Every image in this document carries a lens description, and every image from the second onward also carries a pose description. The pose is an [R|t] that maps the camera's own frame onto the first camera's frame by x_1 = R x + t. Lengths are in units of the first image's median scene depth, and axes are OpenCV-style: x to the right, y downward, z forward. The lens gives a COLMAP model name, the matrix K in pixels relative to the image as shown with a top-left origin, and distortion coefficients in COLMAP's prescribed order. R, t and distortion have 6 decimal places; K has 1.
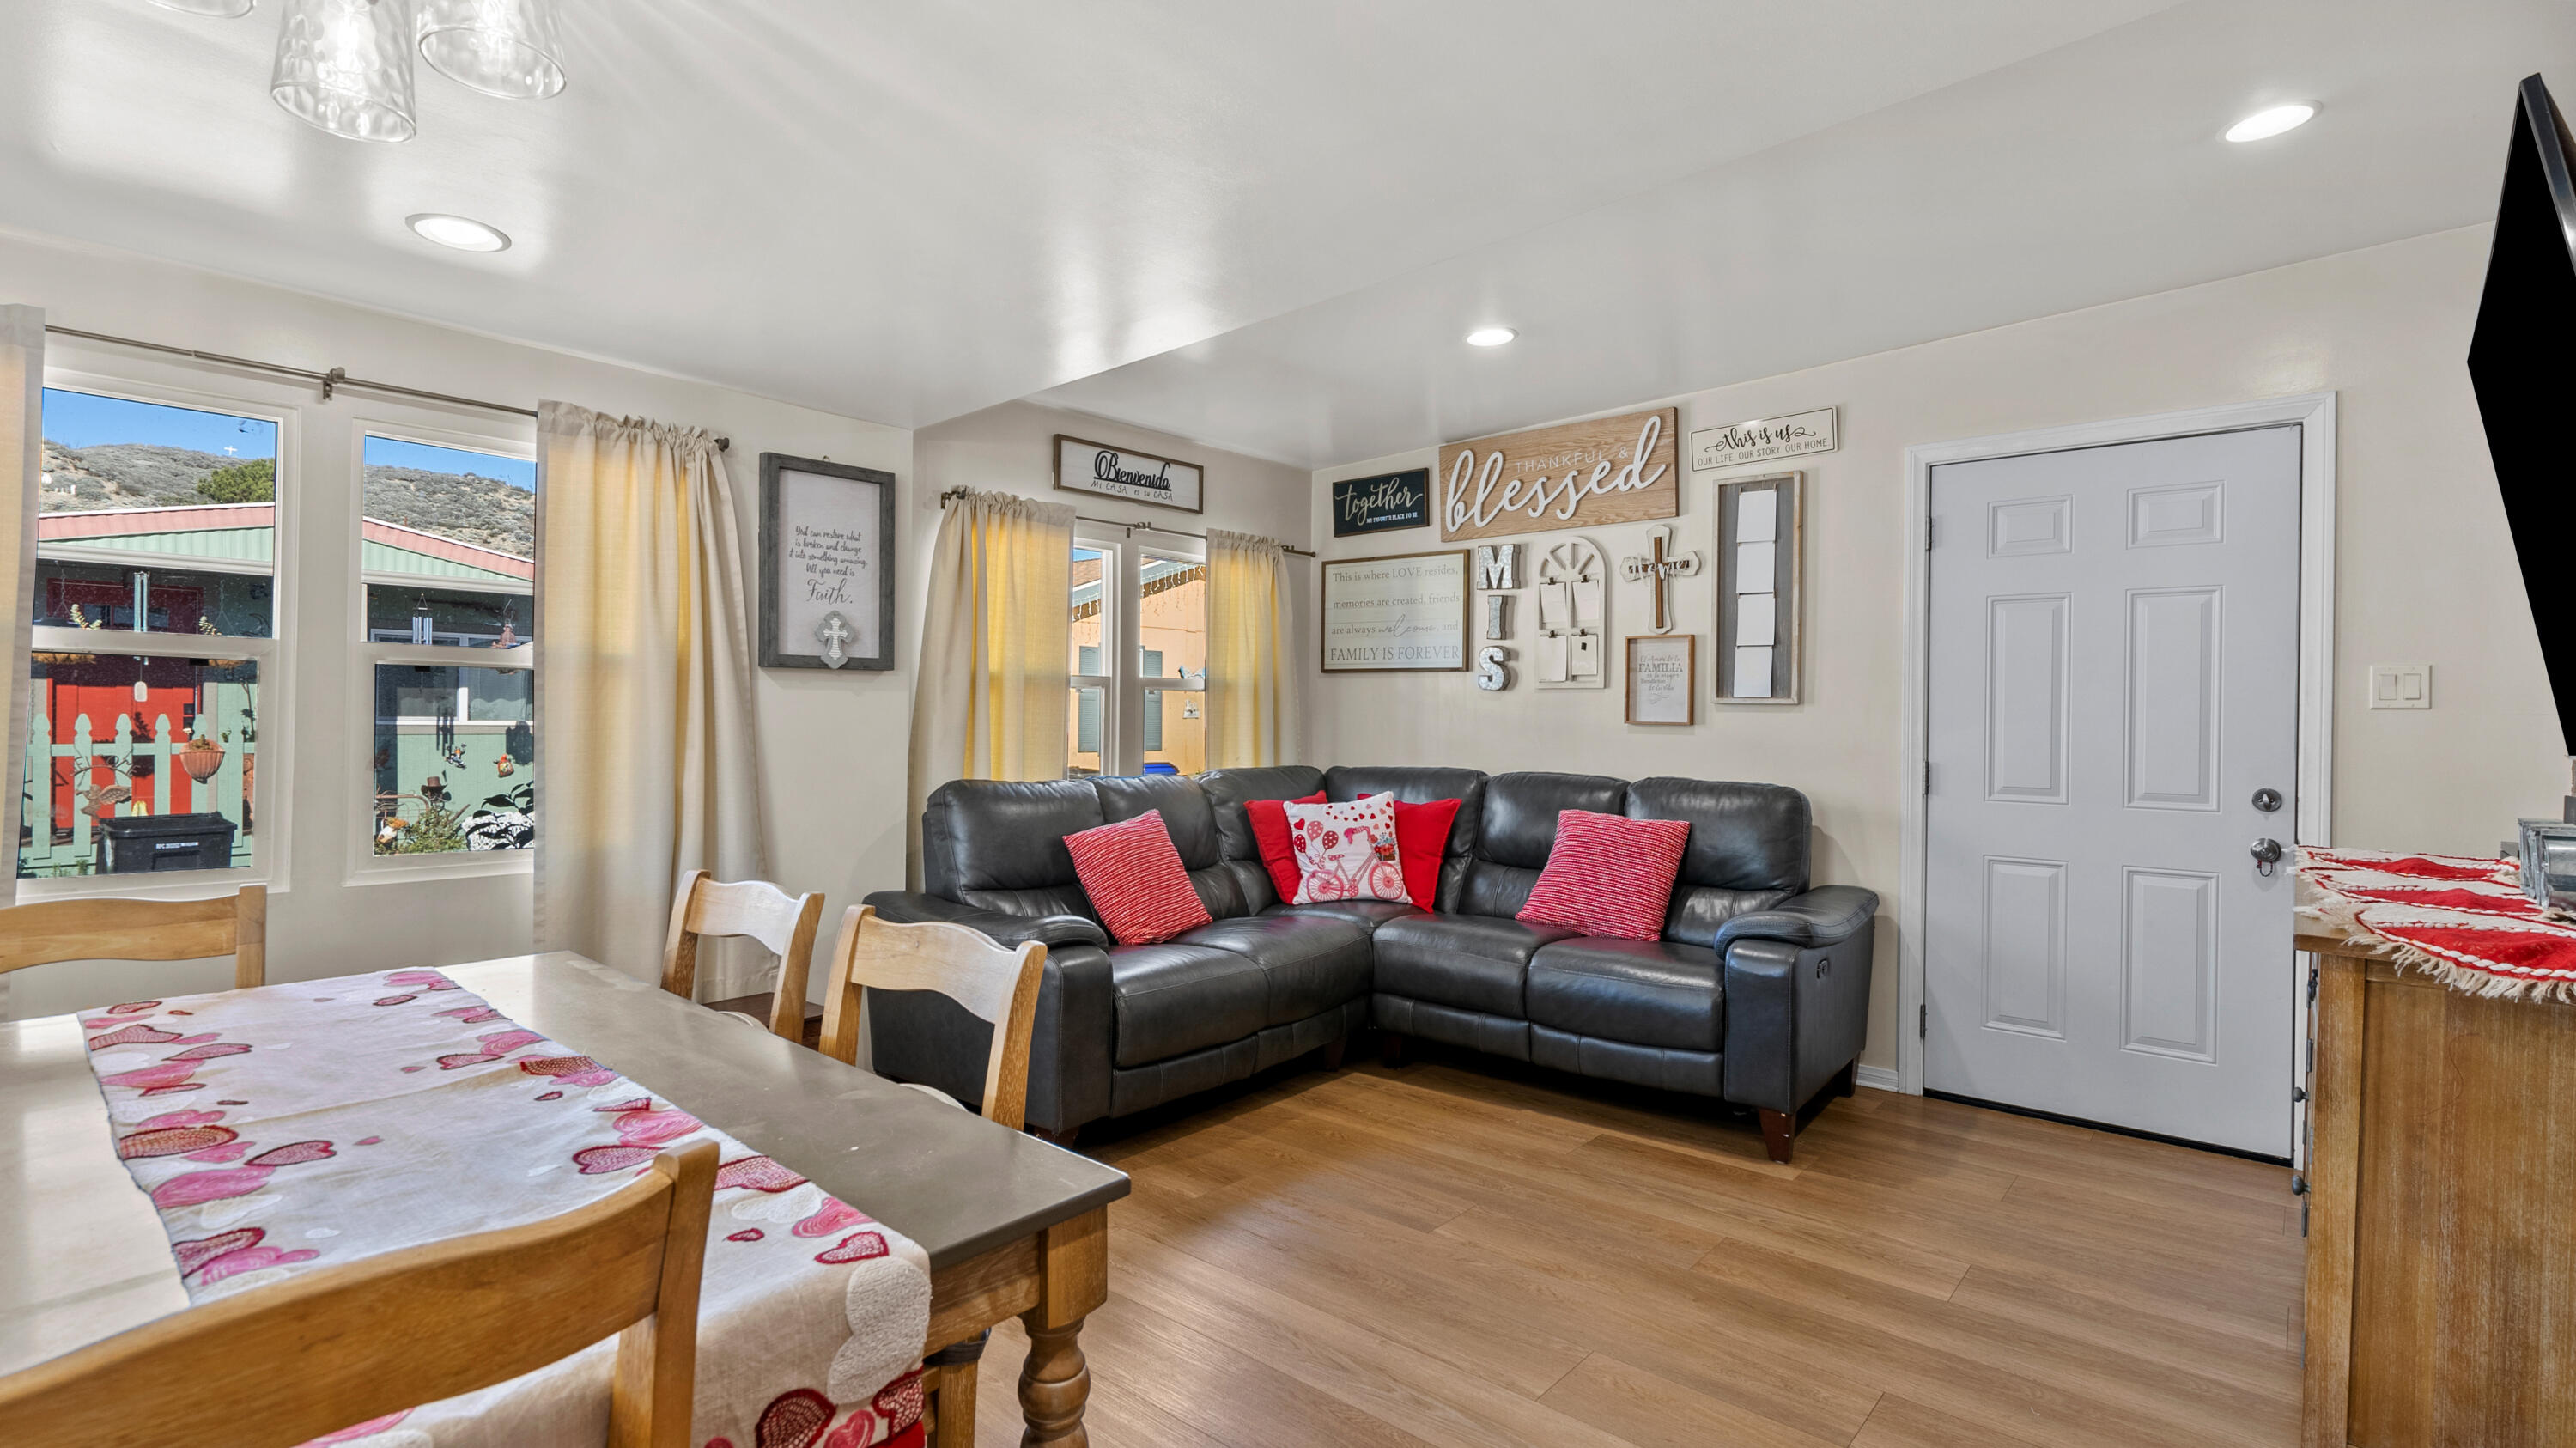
lens RADIAL K [[1189.4, 0, 1277.2], [0, 1189.4, 722.1], [0, 0, 1]] dist [0.001535, 0.001933]
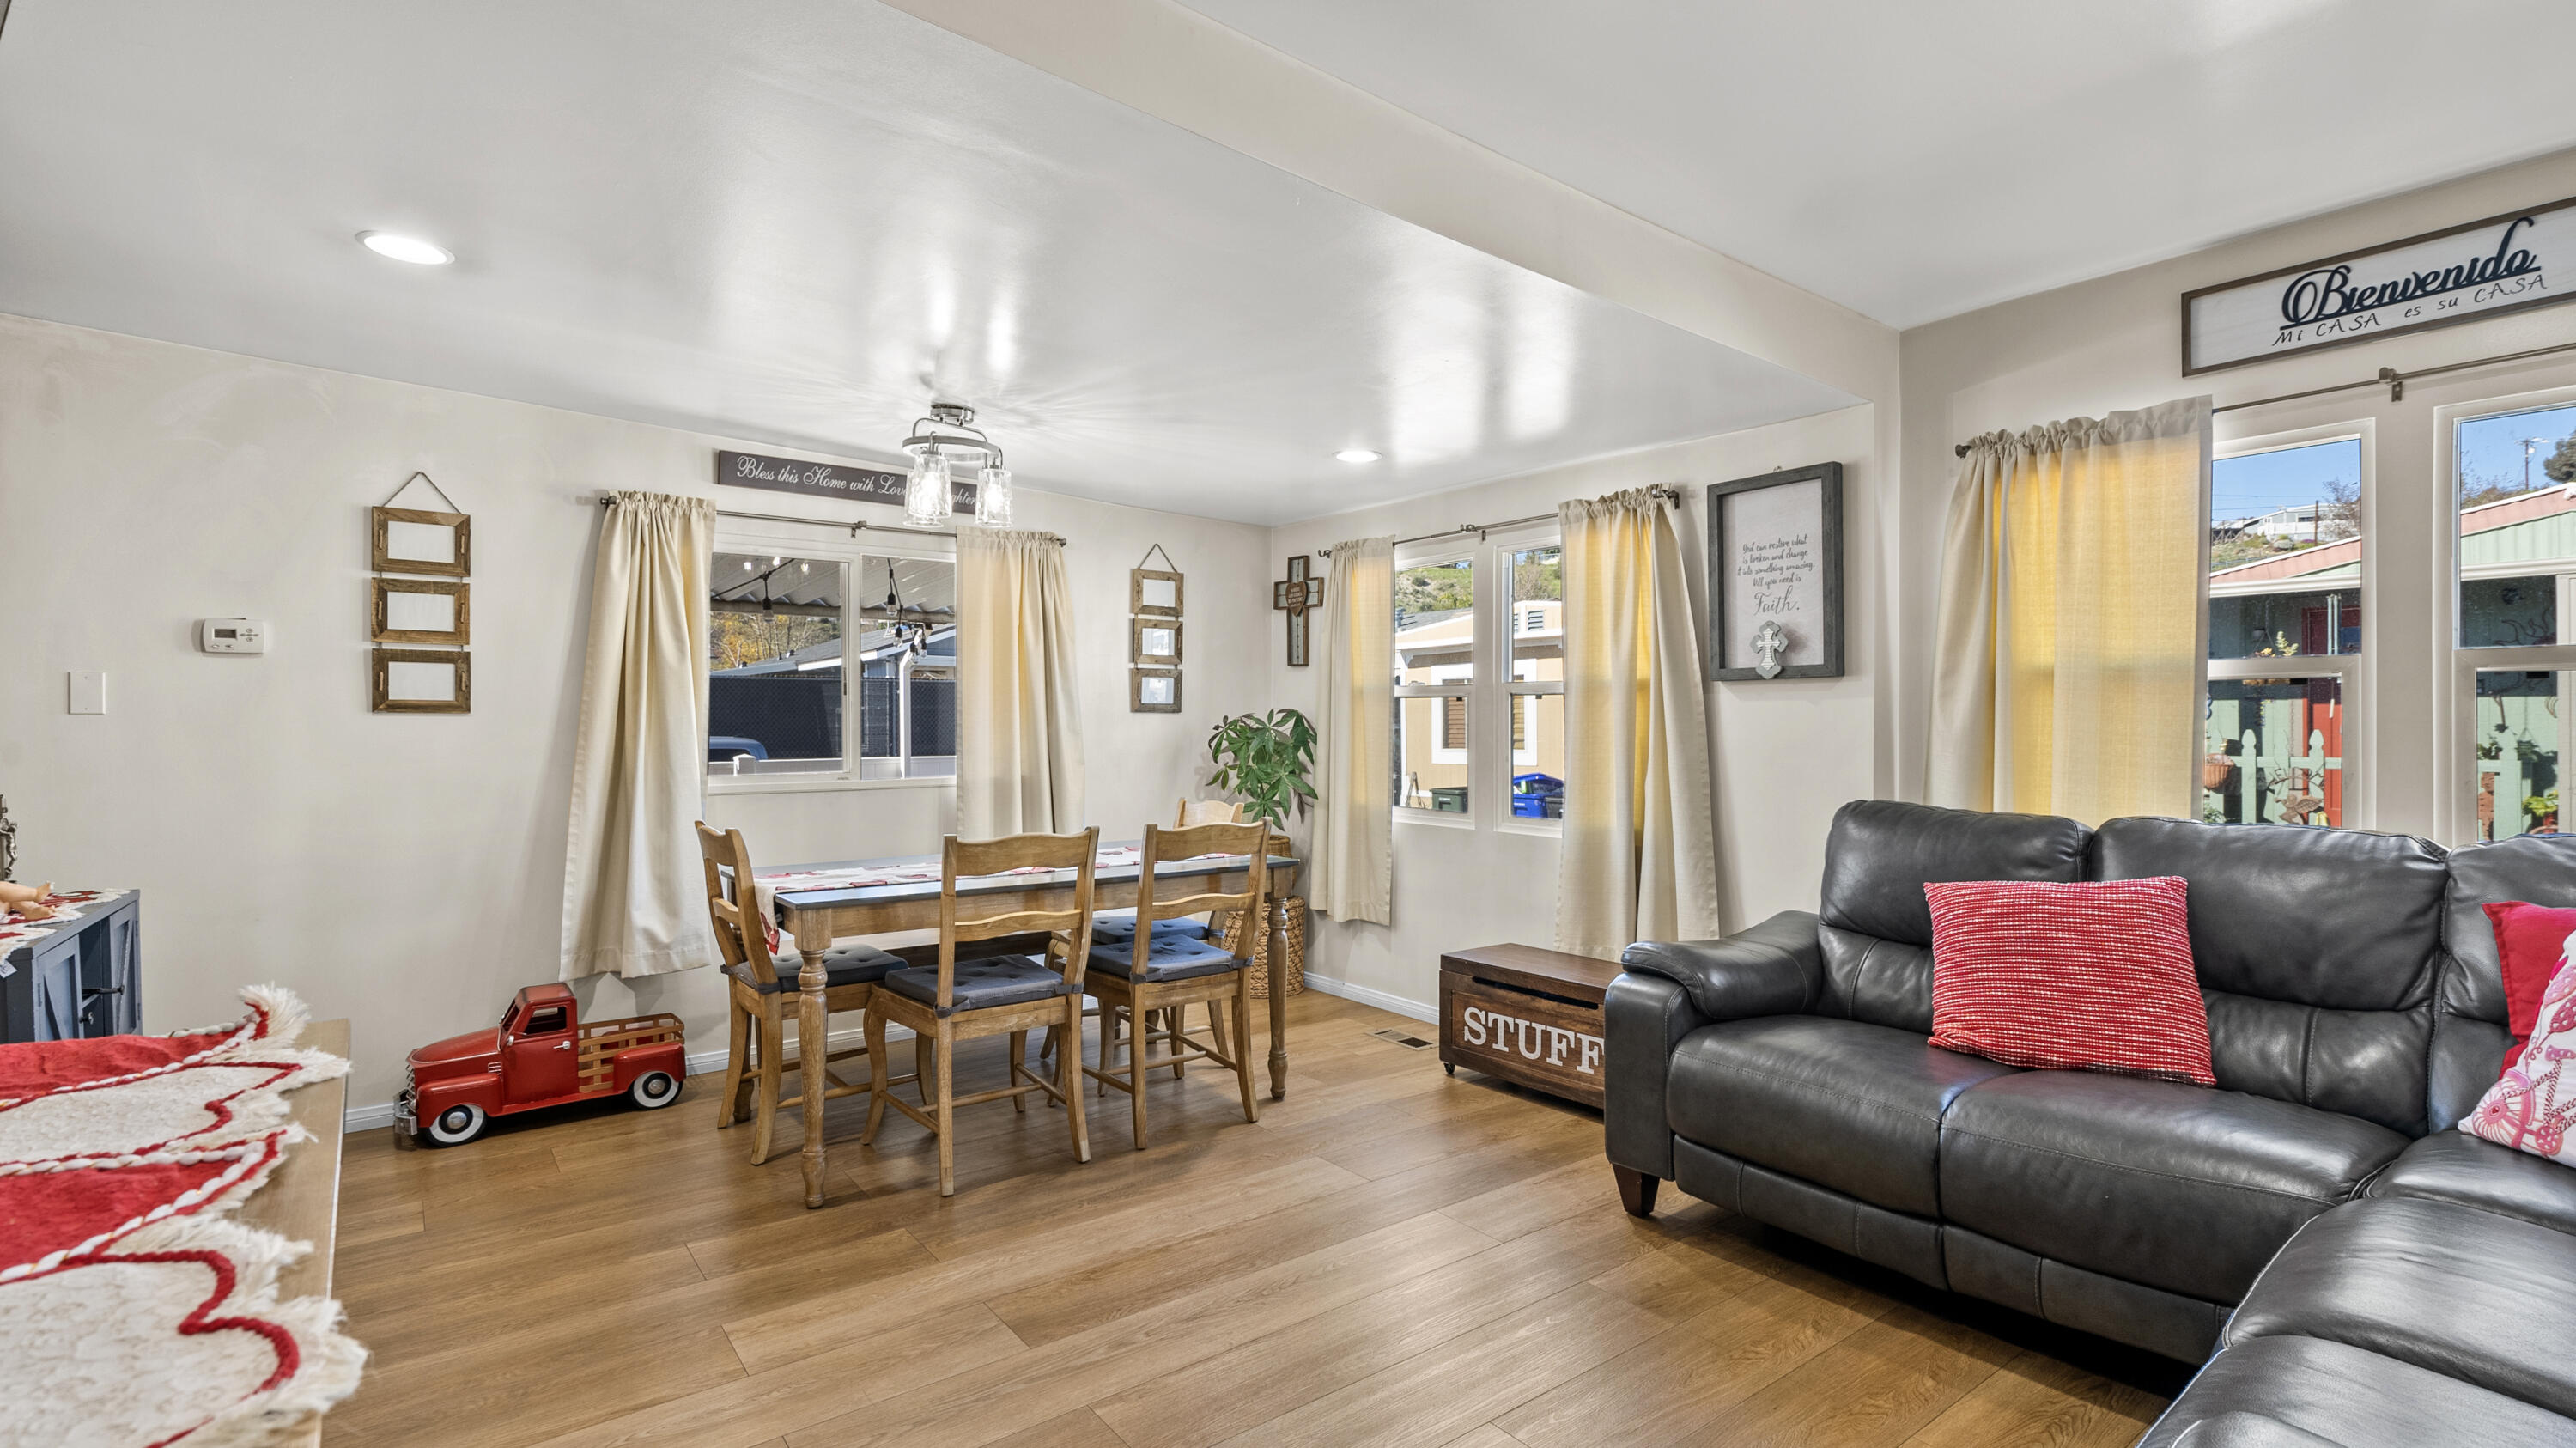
lens RADIAL K [[1189.4, 0, 1285.3], [0, 1189.4, 722.9], [0, 0, 1]] dist [0.001535, 0.001933]
pose [[-0.193883, -0.010795, -0.980965, 0.653007], [-0.003775, 0.999940, -0.010258, 0.003543], [0.981017, 0.001714, -0.193912, 0.756704]]
